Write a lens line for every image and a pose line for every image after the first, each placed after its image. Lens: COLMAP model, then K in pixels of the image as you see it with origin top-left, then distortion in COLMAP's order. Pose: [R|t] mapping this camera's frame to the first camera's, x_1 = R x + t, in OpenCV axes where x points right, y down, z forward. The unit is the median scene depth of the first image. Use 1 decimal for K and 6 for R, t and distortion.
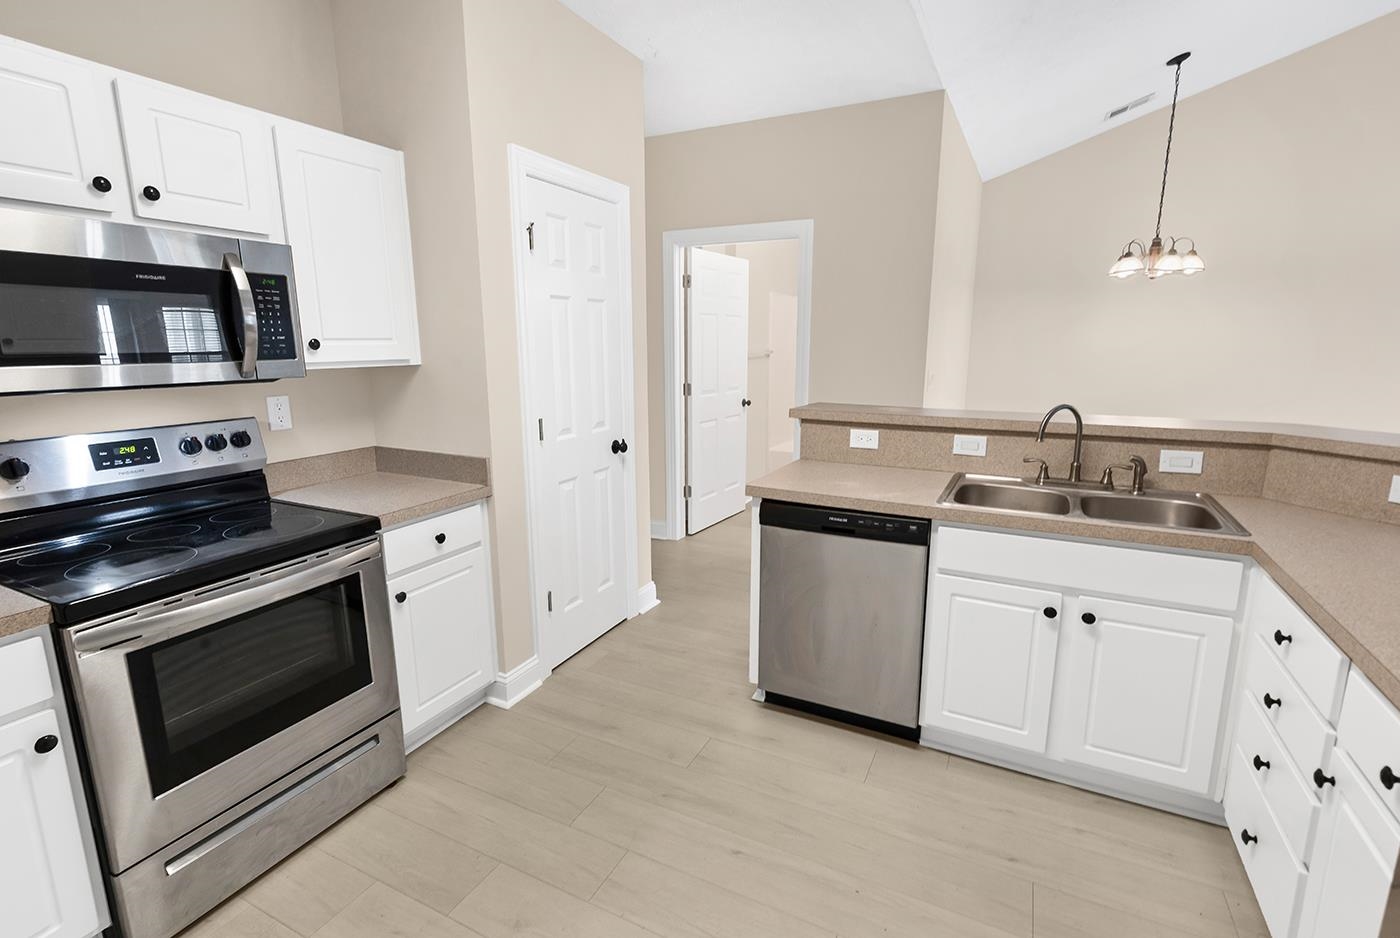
lens RADIAL K [[642.7, 0, 700.0], [0, 642.7, 469.0], [0, 0, 1]] dist [0.001581, -0.000026]
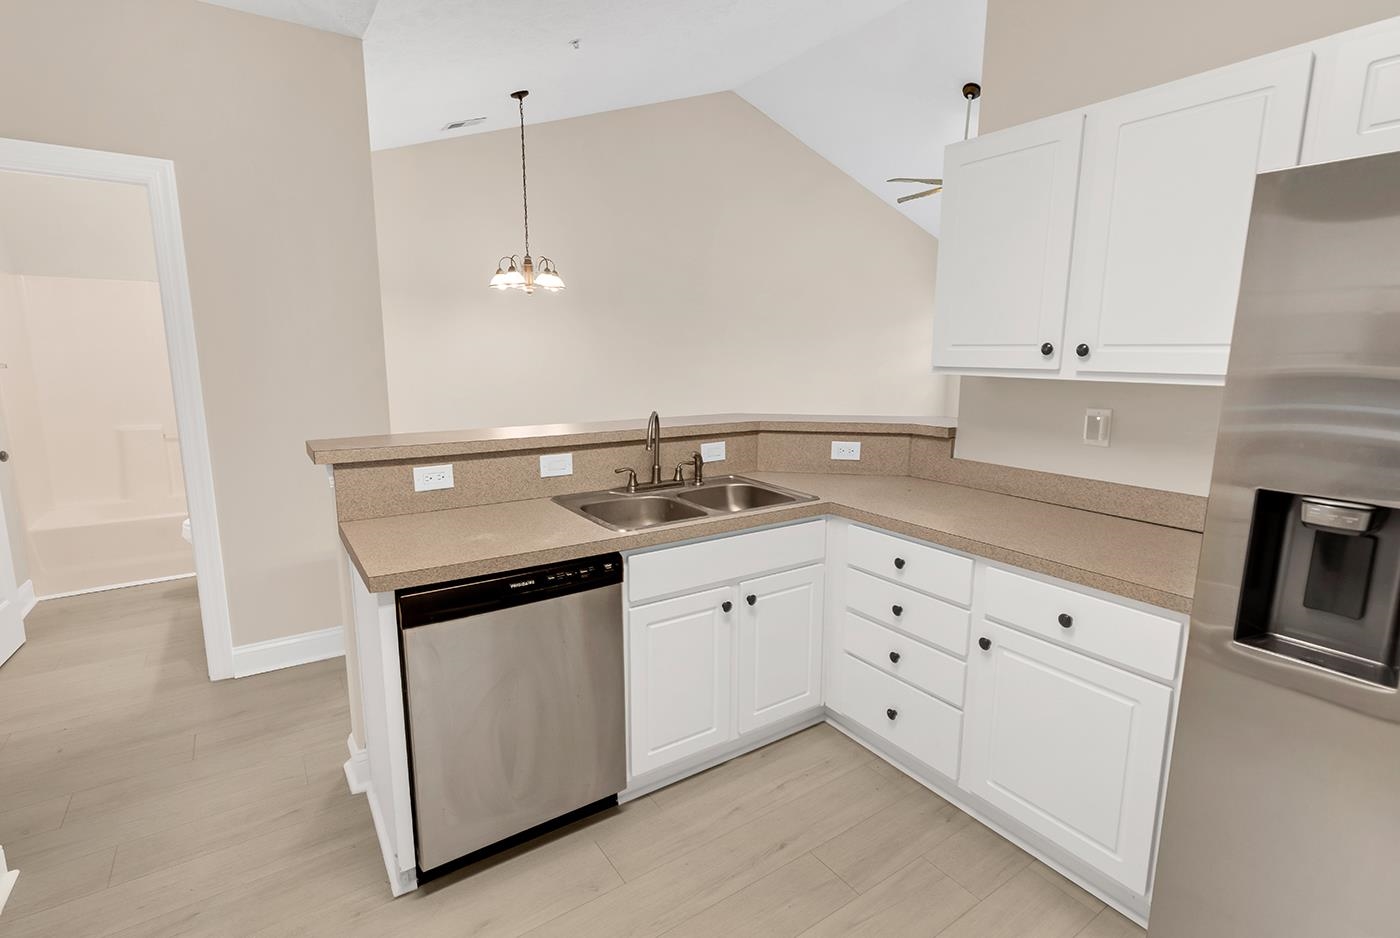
lens RADIAL K [[676.3, 0, 700.0], [0, 676.3, 469.0], [0, 0, 1]] dist [0.005299, 0.000509]
pose [[0.479446, -0.149000, 0.864830, -0.348213], [0.168872, 0.982727, 0.075692, -0.078442], [-0.861170, 0.109756, 0.496327, 0.402733]]
